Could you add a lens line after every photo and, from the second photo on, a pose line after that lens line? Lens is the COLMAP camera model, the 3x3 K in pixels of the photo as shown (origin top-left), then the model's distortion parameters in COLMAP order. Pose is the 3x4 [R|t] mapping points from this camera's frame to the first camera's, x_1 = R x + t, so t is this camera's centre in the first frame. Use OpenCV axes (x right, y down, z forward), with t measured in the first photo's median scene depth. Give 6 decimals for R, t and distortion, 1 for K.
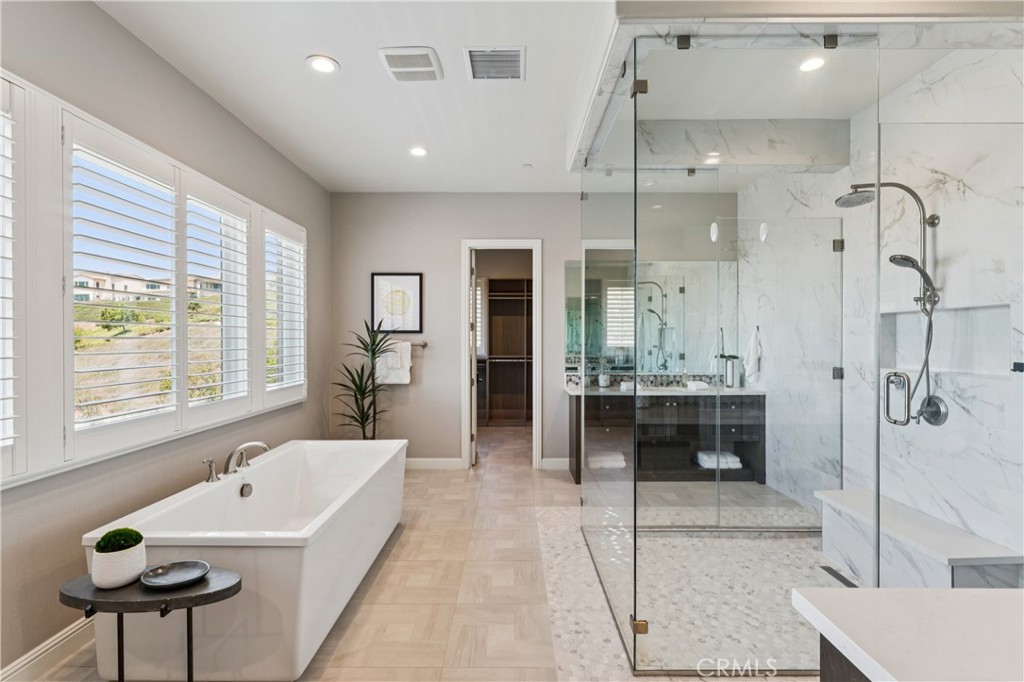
lens RADIAL K [[471.0, 0, 512.5], [0, 471.0, 340.7], [0, 0, 1]] dist [-0.003292, -0.000421]
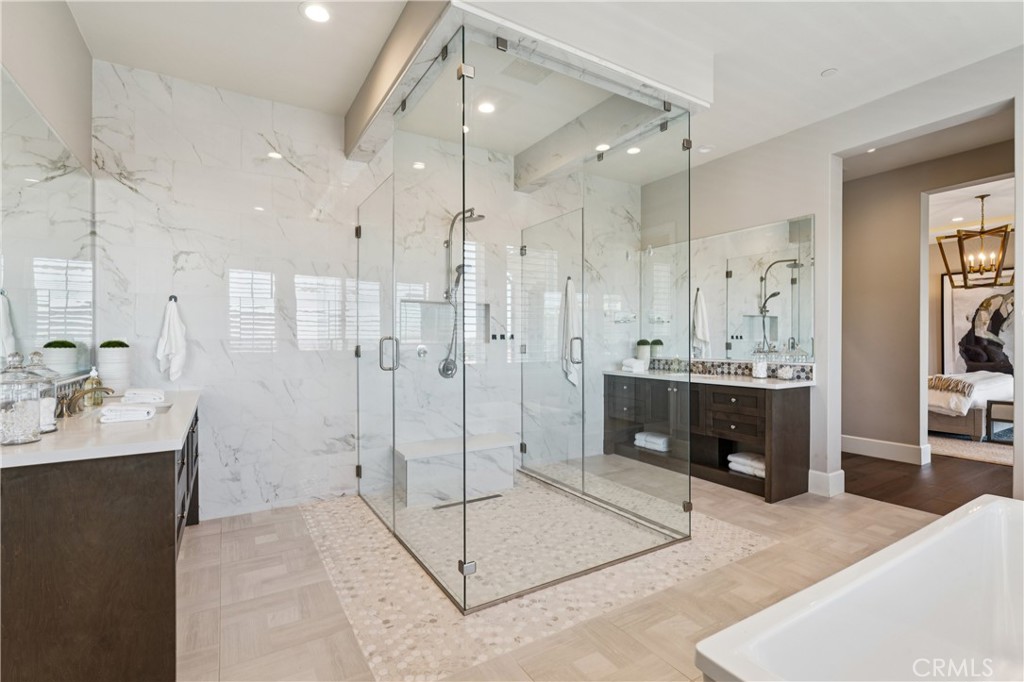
lens RADIAL K [[471.0, 0, 513.6], [0, 471.0, 340.0], [0, 0, 1]] dist [-0.003292, -0.000421]
pose [[-0.516134, -0.003214, 0.856502, -0.476834], [0.000921, 0.999990, 0.004308, 0.045128], [-0.856507, 0.003013, -0.516127, 1.469216]]
